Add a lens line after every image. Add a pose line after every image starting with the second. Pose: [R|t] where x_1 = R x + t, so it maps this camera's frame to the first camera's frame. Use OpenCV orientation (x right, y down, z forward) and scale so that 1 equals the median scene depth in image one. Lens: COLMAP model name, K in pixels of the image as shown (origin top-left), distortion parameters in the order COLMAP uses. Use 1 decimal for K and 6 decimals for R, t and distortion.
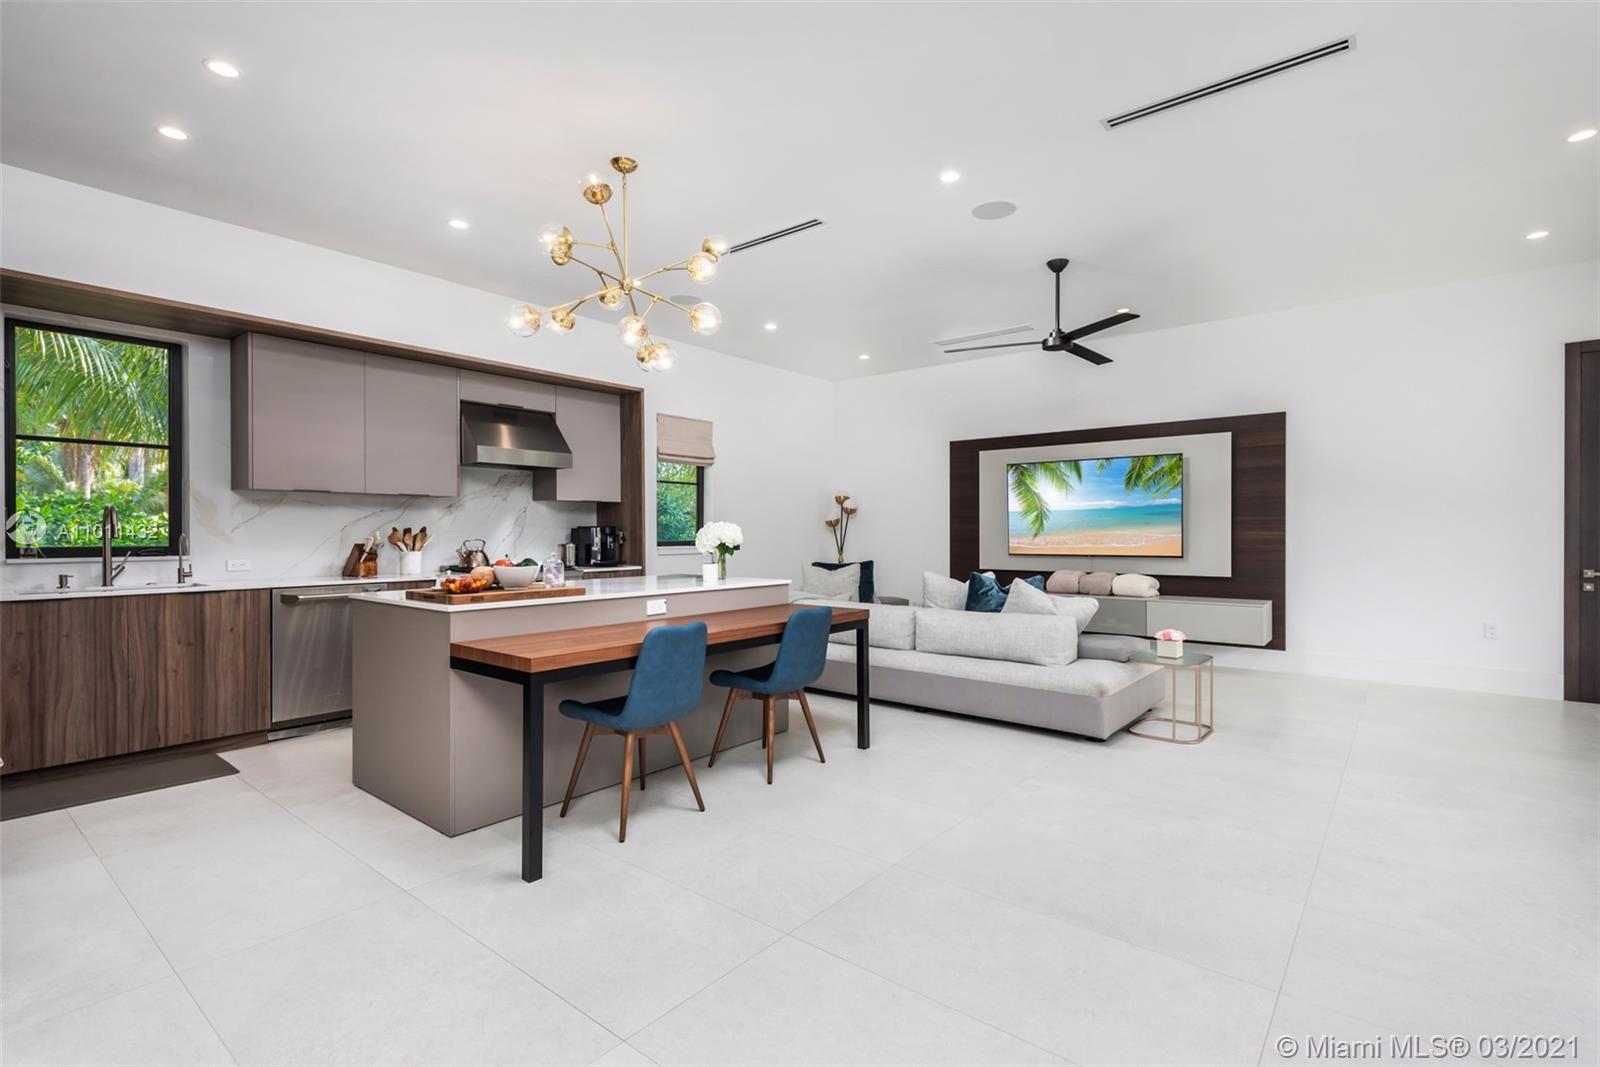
lens RADIAL K [[748.4, 0, 800.0], [0, 748.4, 533.5], [0, 0, 1]] dist [0.023661, -0.000194]
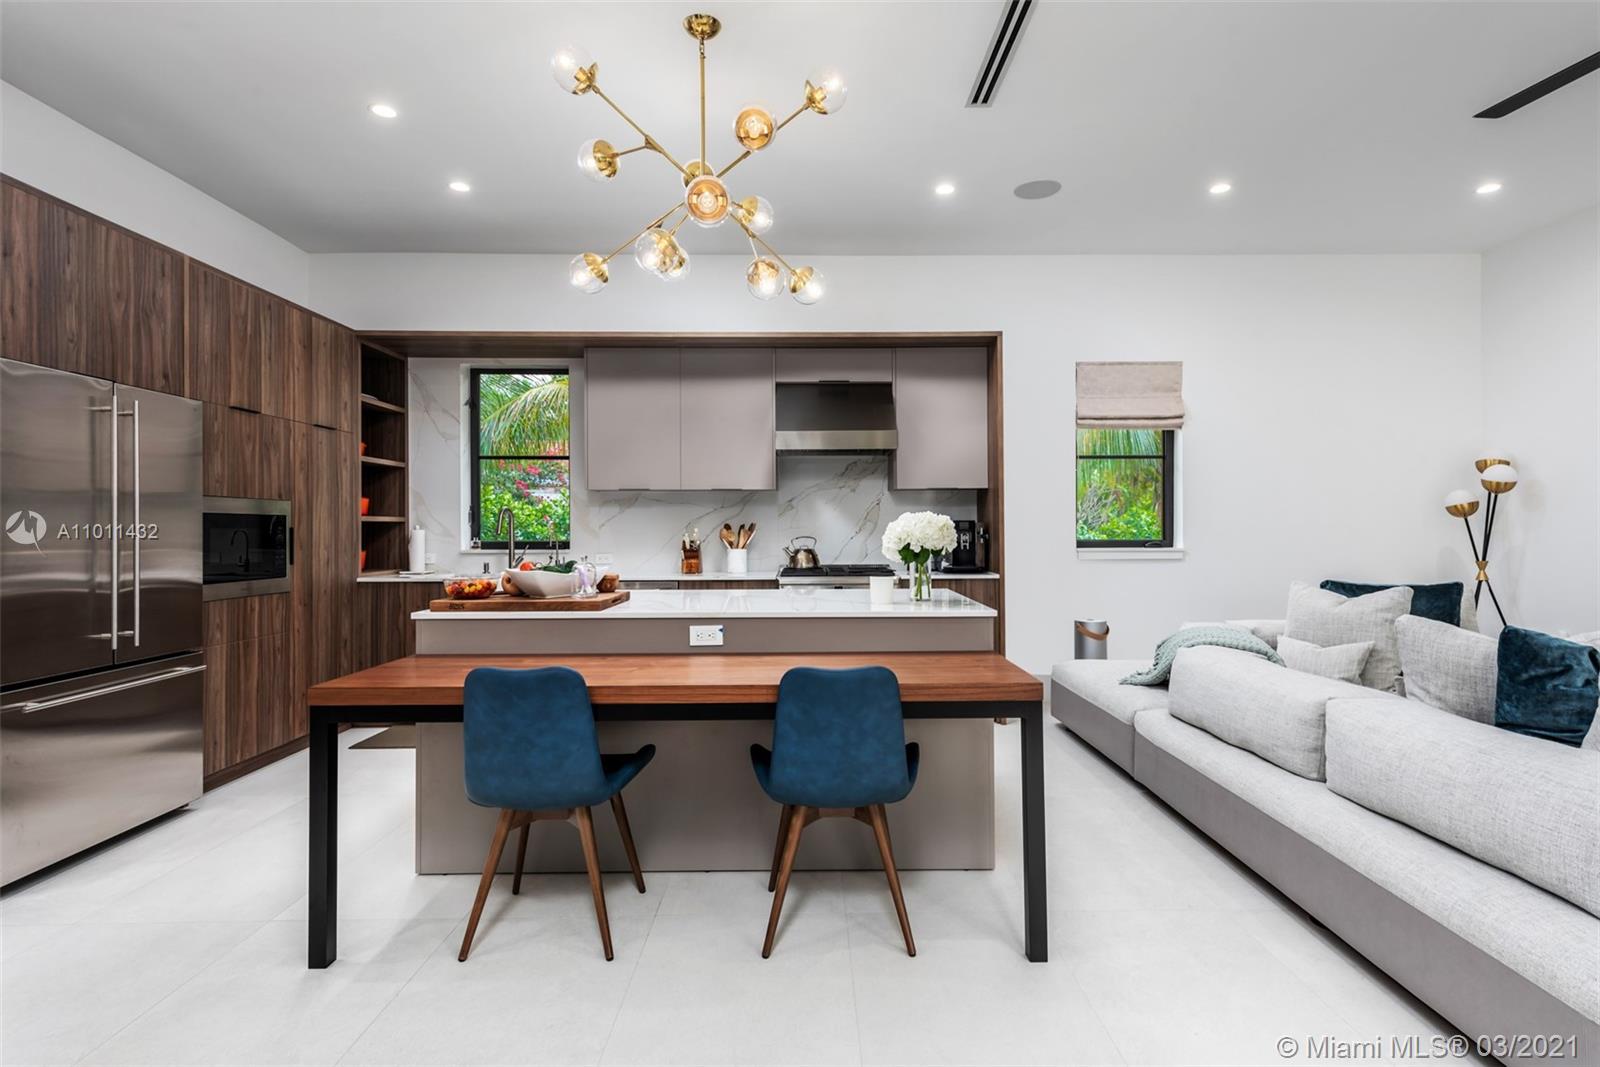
lens RADIAL K [[798.6, 0, 800.0], [0, 798.6, 533.5], [0, 0, 1]] dist [0.005947, -0.000138]
pose [[0.641188, 0.002868, -0.767379, 0.250091], [0.001194, 0.999988, 0.004735, -0.000425], [0.767383, -0.003952, 0.641177, 0.339134]]
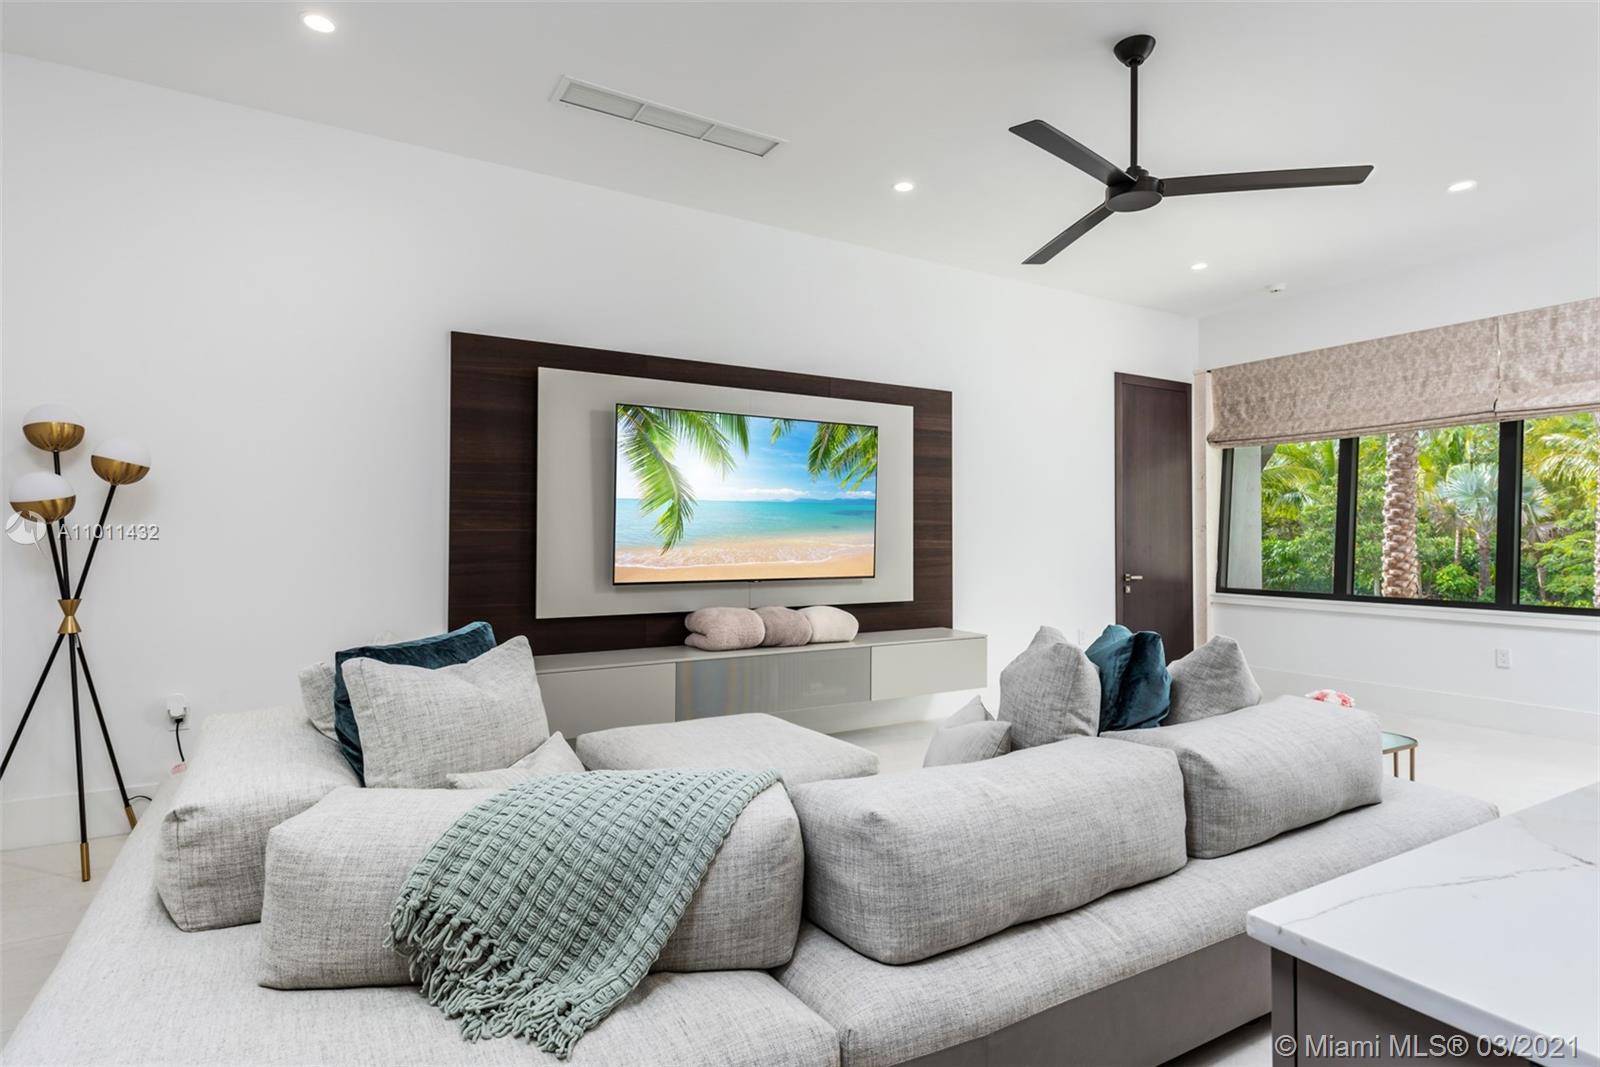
lens RADIAL K [[854.0, 0, 800.0], [0, 854.0, 533.5], [0, 0, 1]] dist [0.002780, 0.000243]
pose [[0.339944, 0.001563, 0.940444, -0.247611], [-0.009875, 0.999949, 0.001907, -0.009160], [-0.940394, -0.009935, 0.339942, 0.793661]]
